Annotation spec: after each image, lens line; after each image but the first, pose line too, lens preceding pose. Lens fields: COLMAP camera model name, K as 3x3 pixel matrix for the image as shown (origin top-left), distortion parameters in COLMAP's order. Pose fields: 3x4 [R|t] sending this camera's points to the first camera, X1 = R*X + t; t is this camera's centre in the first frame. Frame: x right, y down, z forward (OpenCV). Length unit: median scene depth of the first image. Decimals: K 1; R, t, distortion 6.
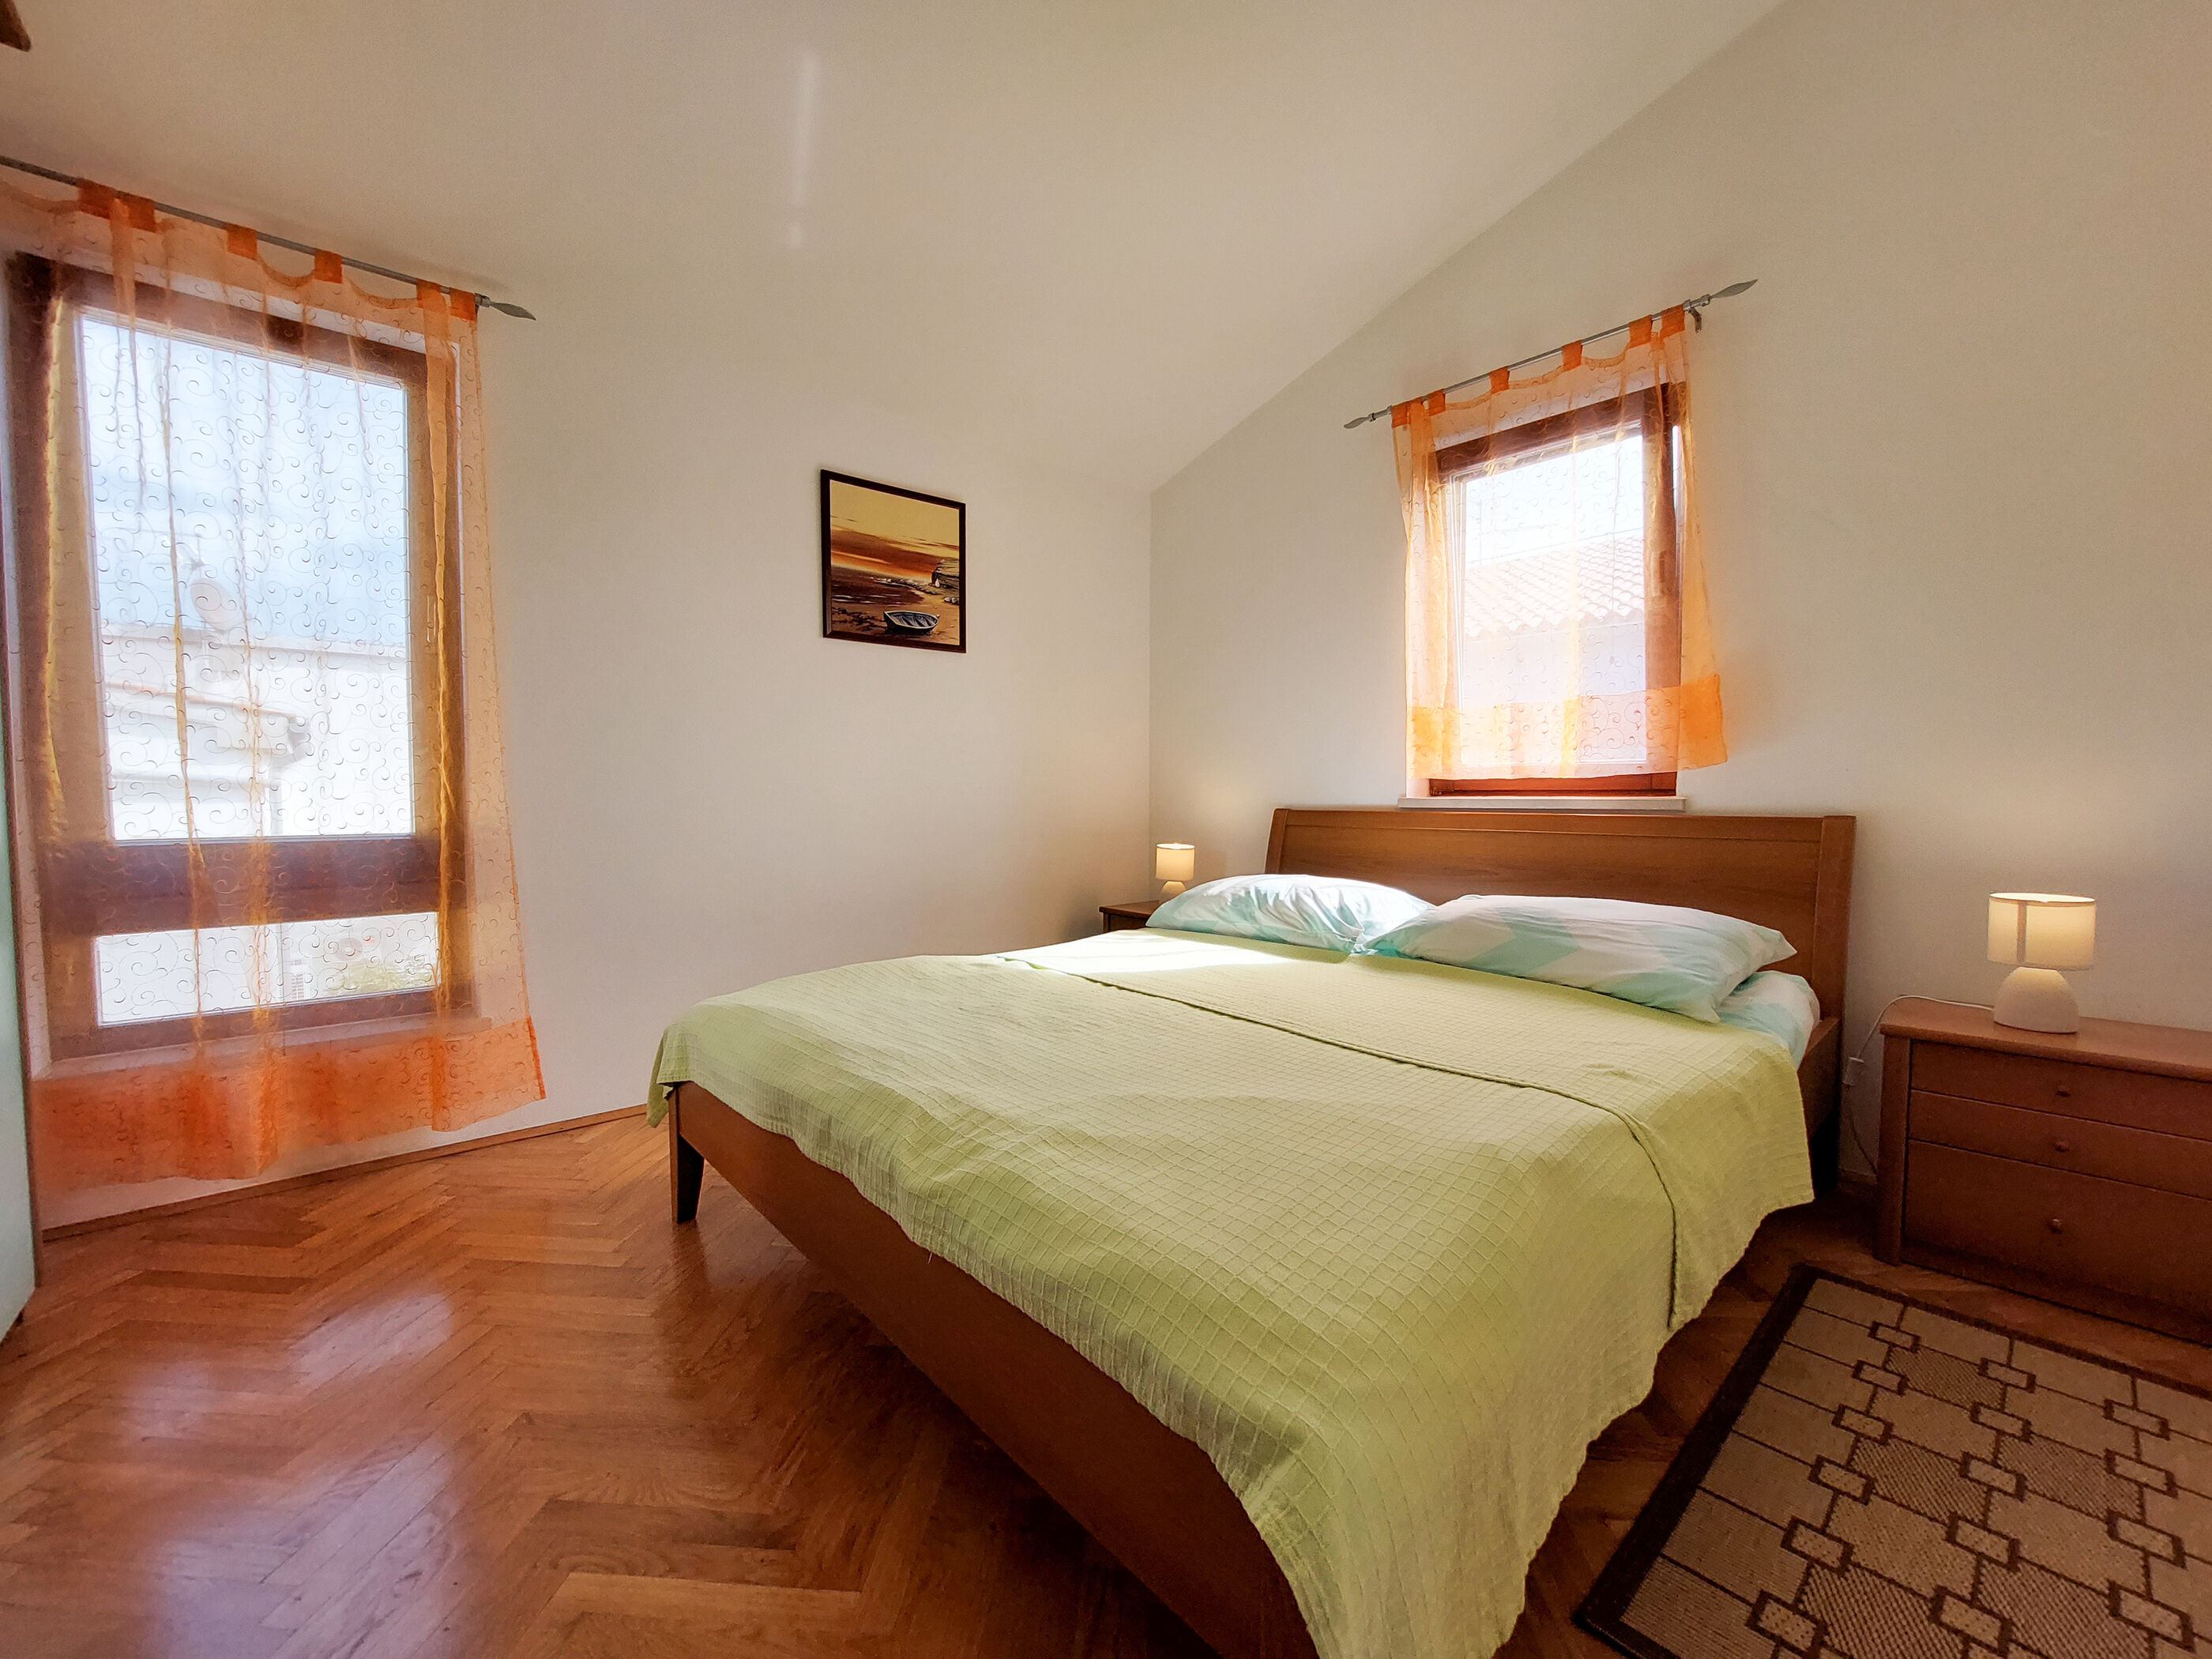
lens RADIAL K [[885.7, 0, 1092.5], [0, 885.7, 827.9], [0, 0, 1]] dist [-0.004154, -0.000391]
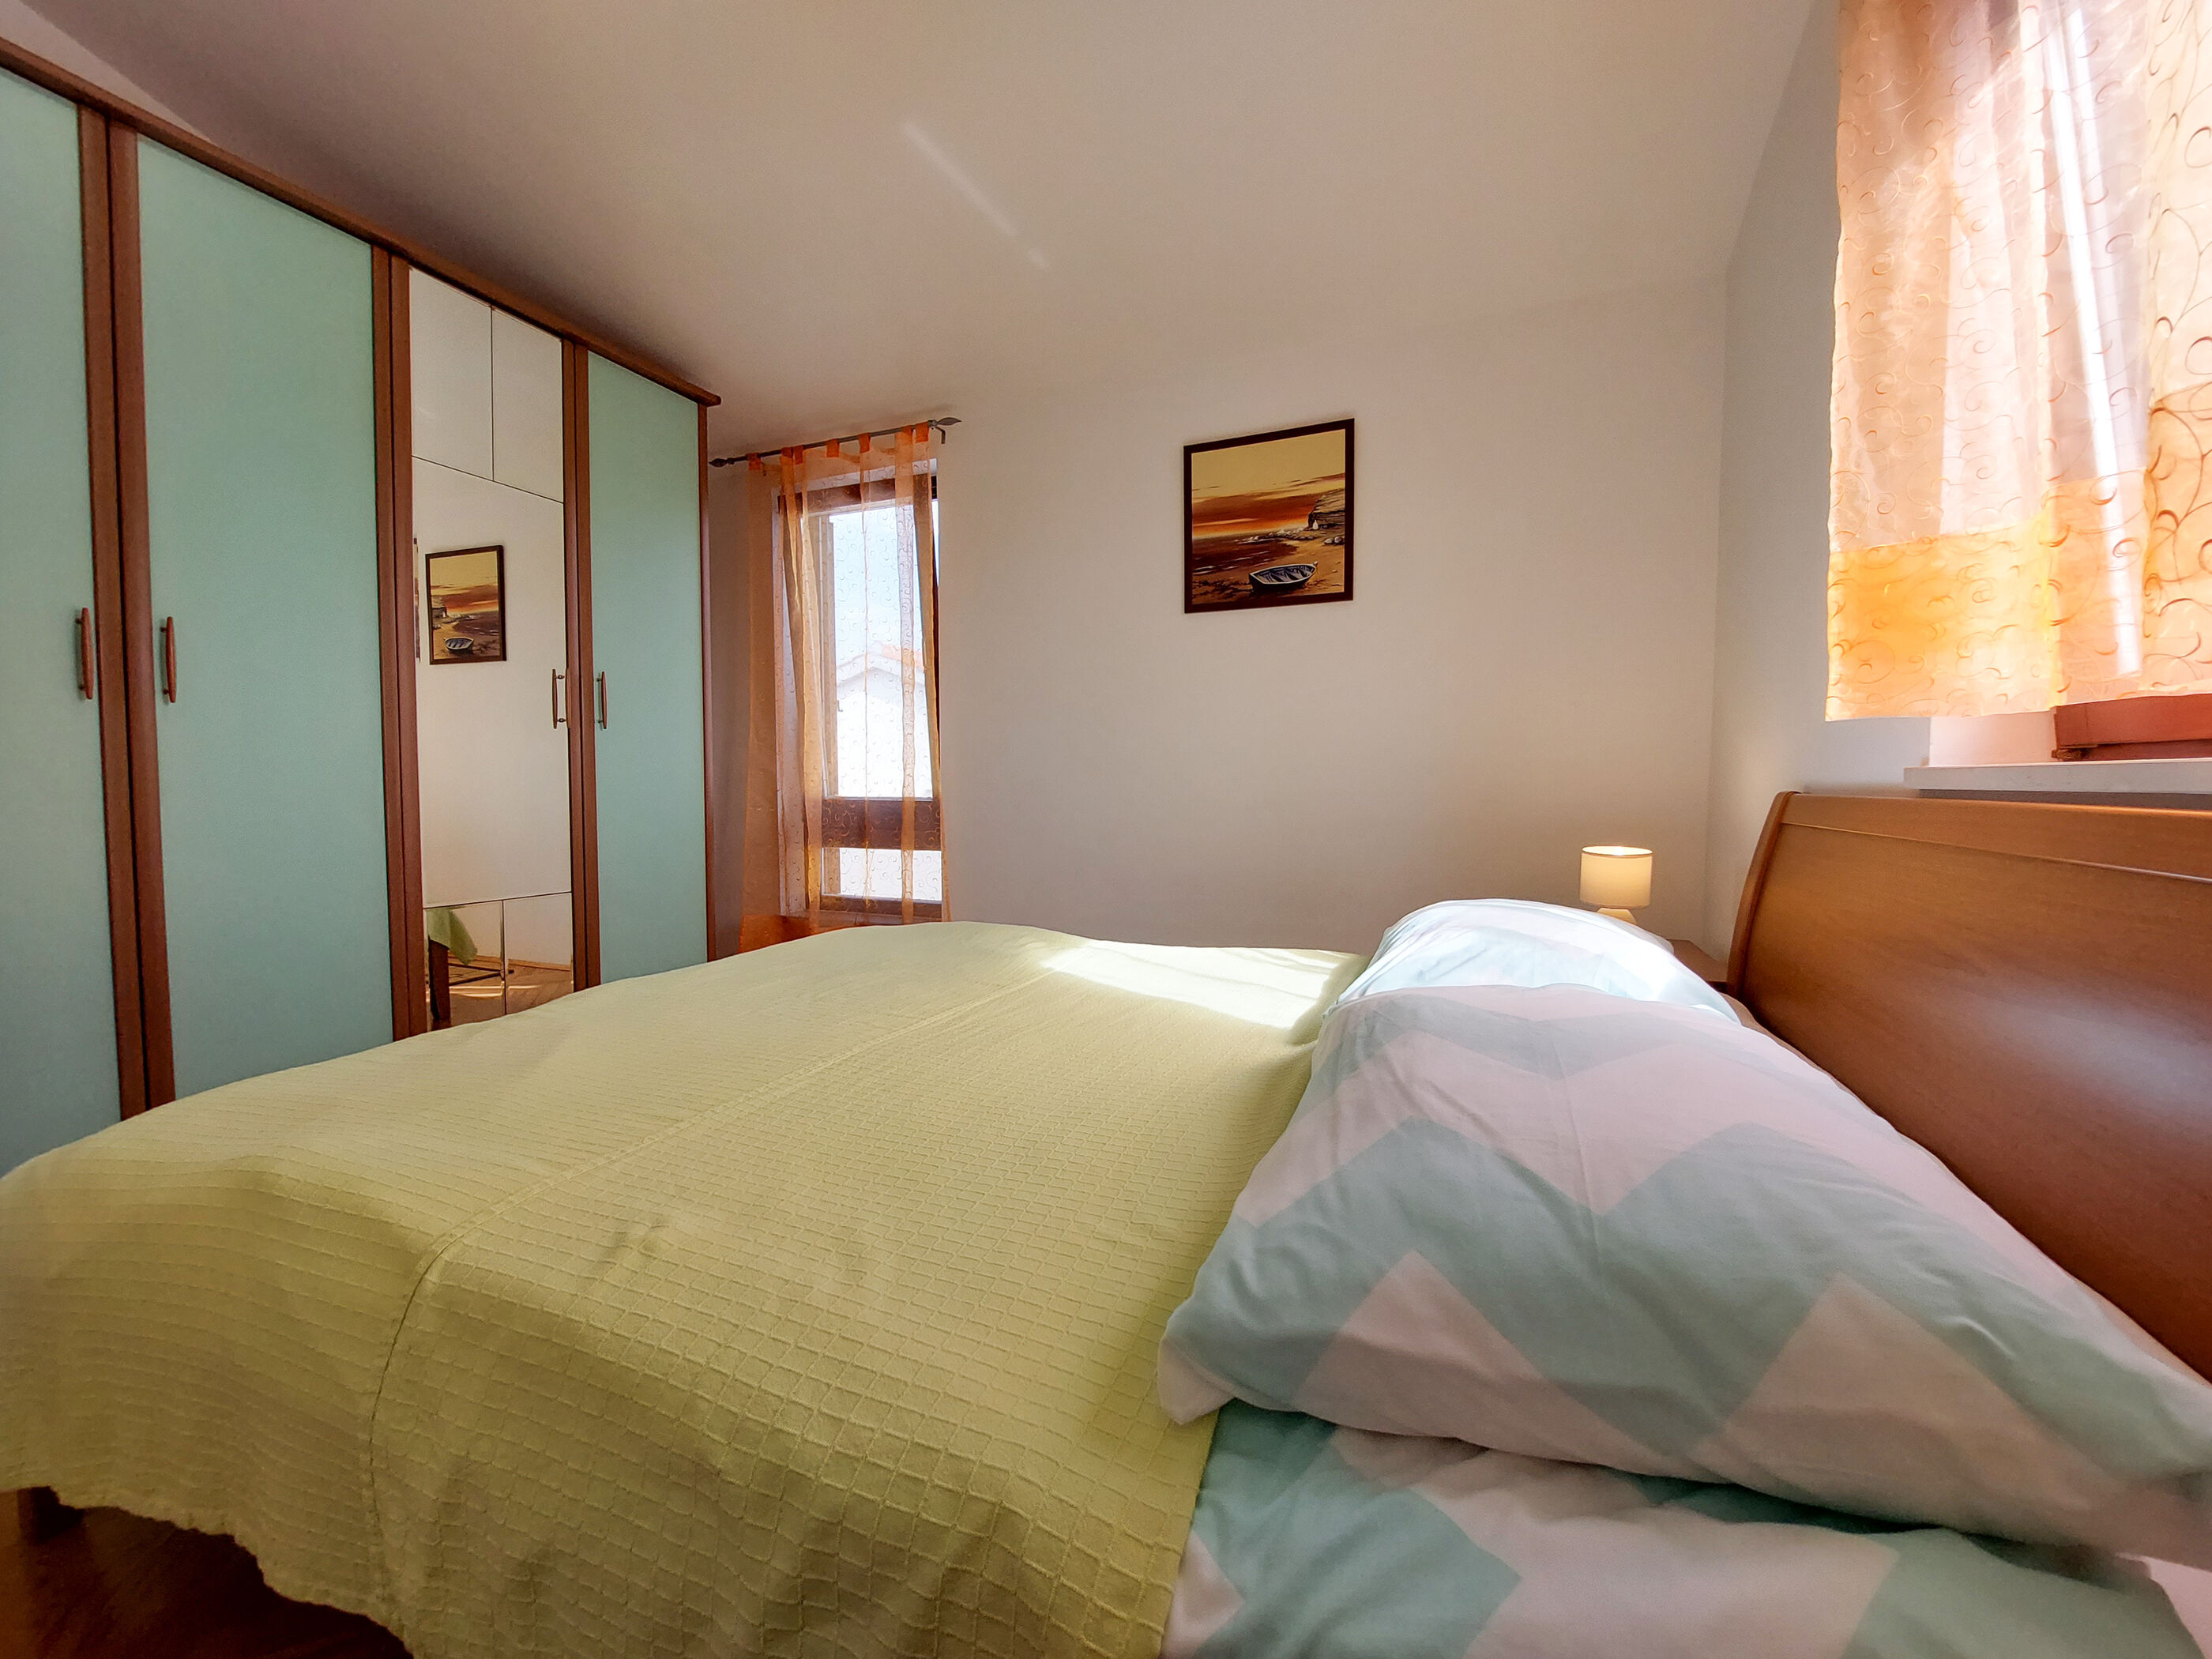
lens RADIAL K [[885.7, 0, 1092.5], [0, 885.7, 827.9], [0, 0, 1]] dist [-0.004154, -0.000391]
pose [[0.449664, 0.050222, -0.891785, 0.556732], [-0.035106, 0.998640, 0.038538, -0.007240], [0.892508, 0.013977, 0.450816, 0.454591]]
